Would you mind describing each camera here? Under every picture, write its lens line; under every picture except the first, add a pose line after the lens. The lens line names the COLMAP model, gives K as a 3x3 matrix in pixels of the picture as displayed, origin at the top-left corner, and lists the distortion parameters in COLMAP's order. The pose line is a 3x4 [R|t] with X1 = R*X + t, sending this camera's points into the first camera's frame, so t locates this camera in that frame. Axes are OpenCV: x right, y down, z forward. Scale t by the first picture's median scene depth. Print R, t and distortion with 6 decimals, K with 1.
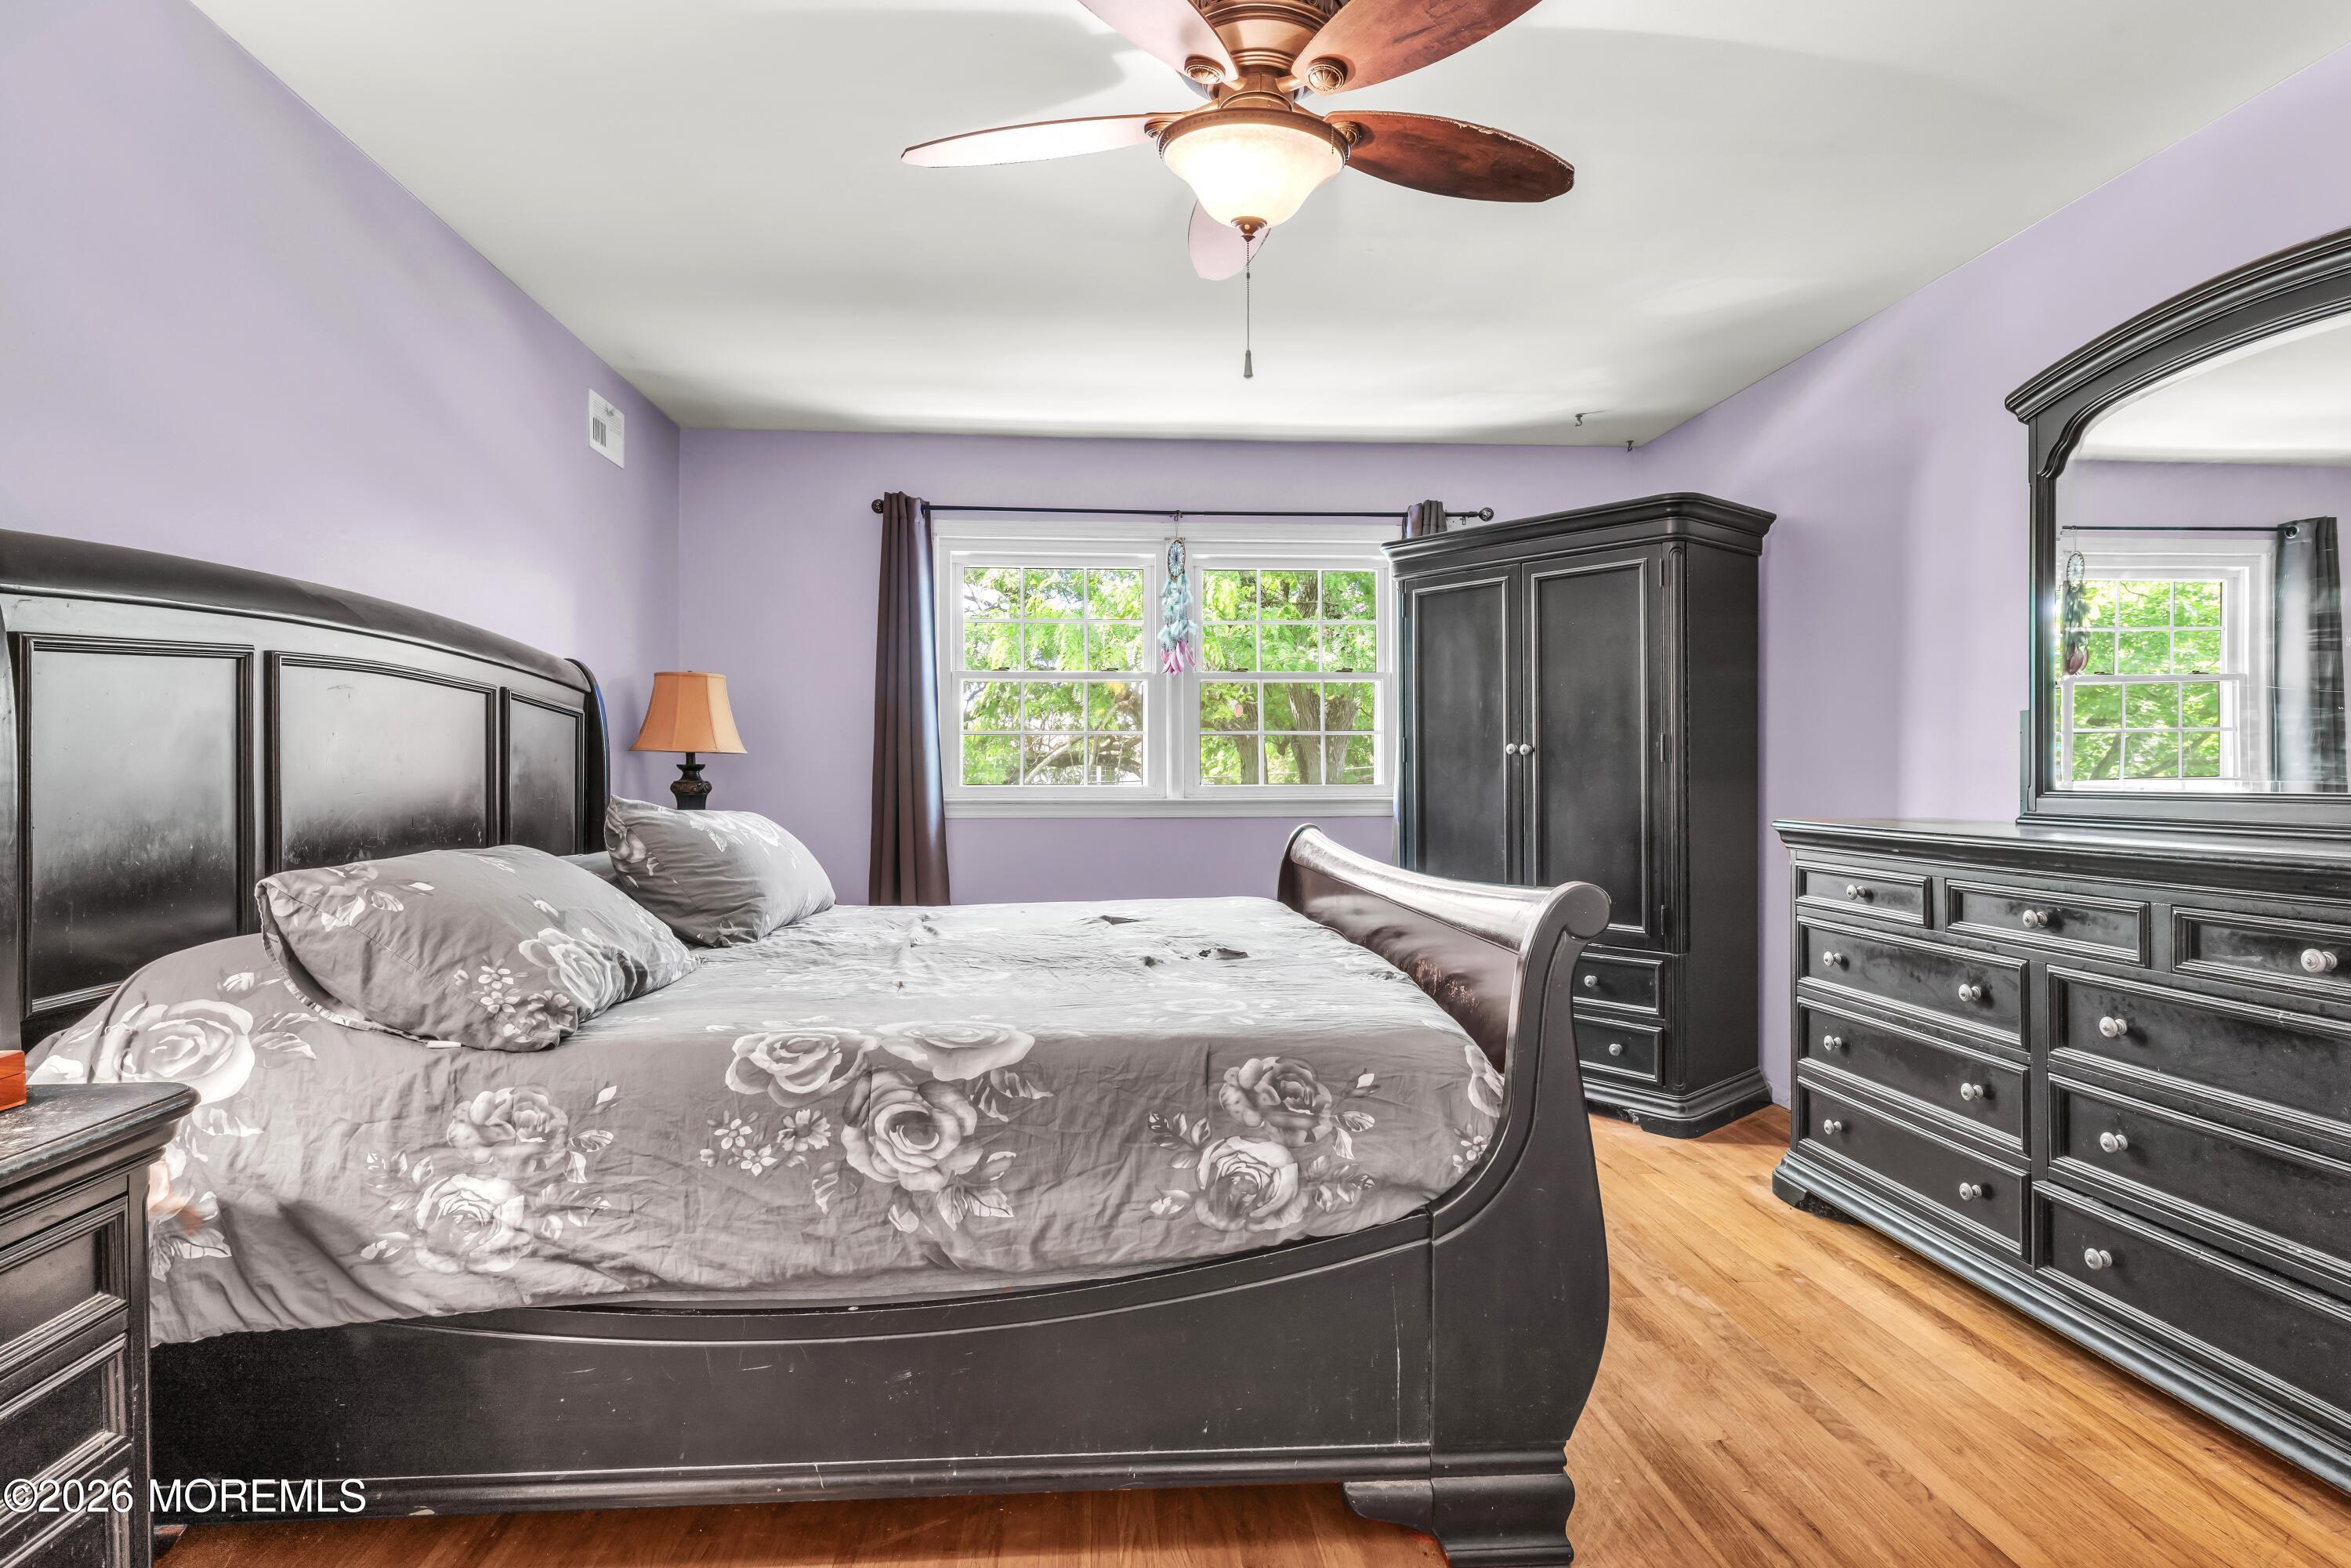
lens RADIAL K [[1230.8, 0, 1173.5], [0, 1230.8, 774.2], [0, 0, 1]] dist [0.001195, -0.000724]
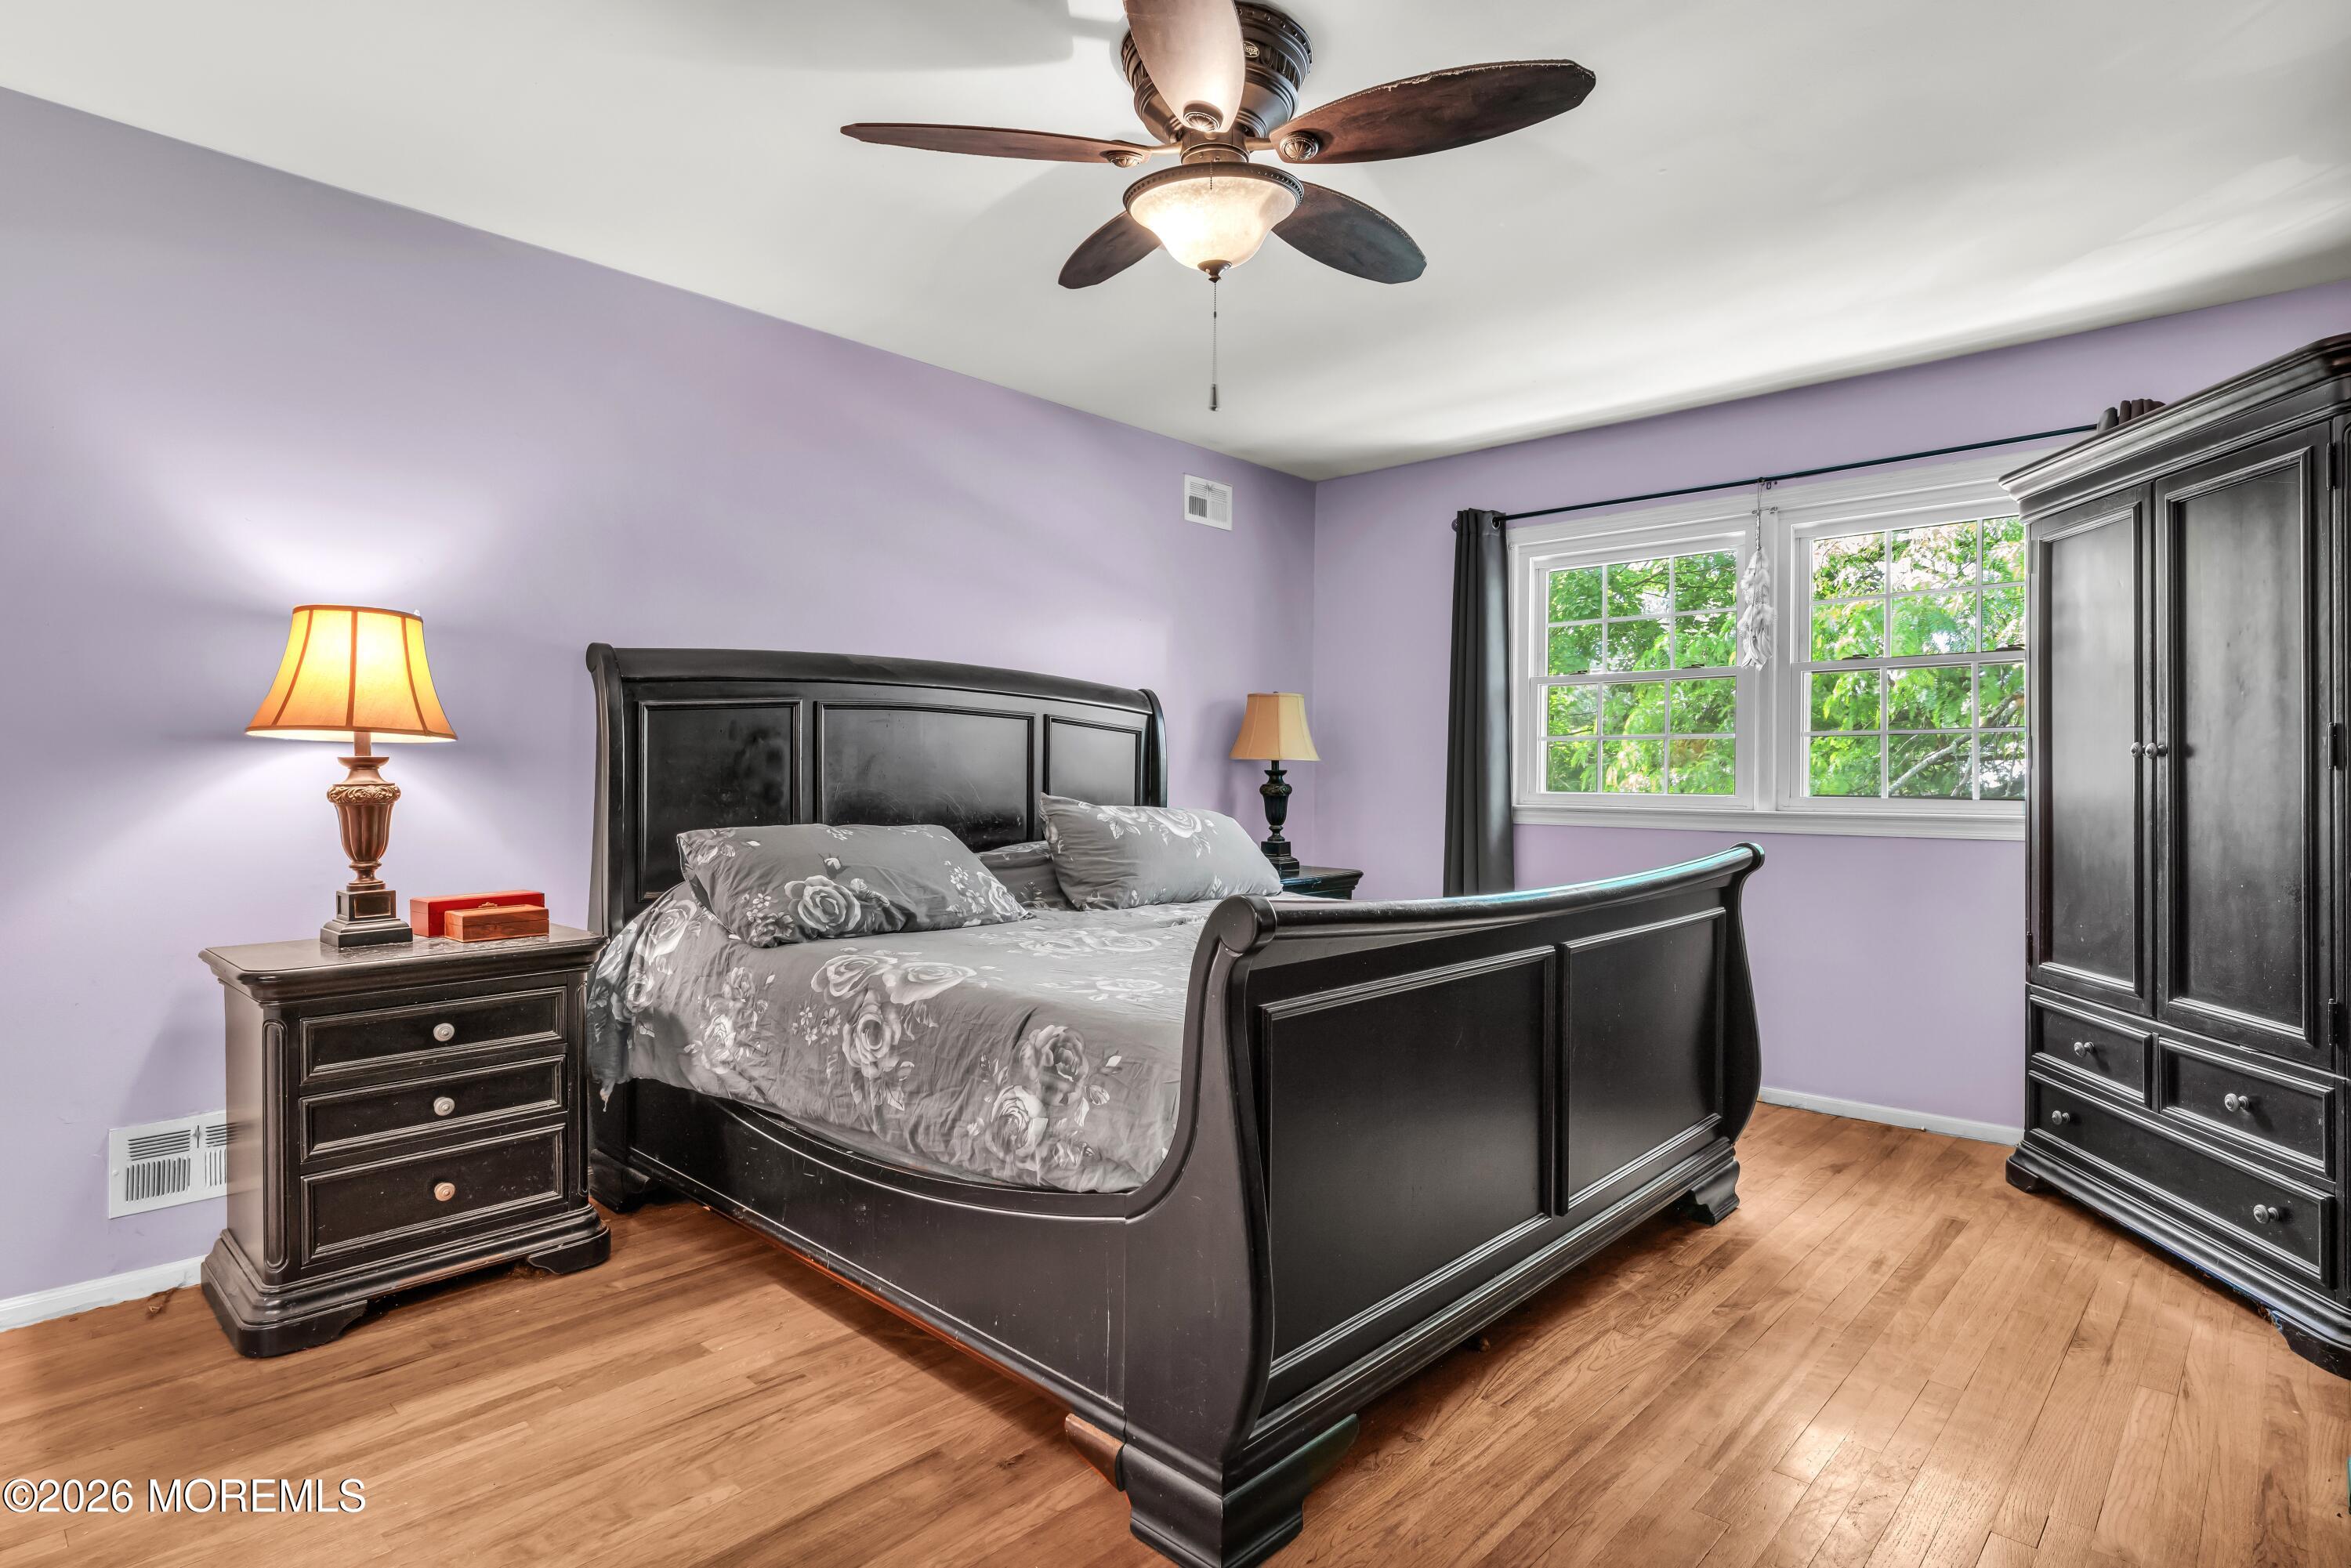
lens RADIAL K [[1230.8, 0, 1182.5], [0, 1230.8, 780.1], [0, 0, 1]] dist [0.001195, -0.000724]
pose [[0.669965, 0.007815, -0.742352, 1.032637], [-0.007784, 0.999964, 0.003502, -0.004482], [0.742352, 0.003432, 0.670001, 0.323777]]
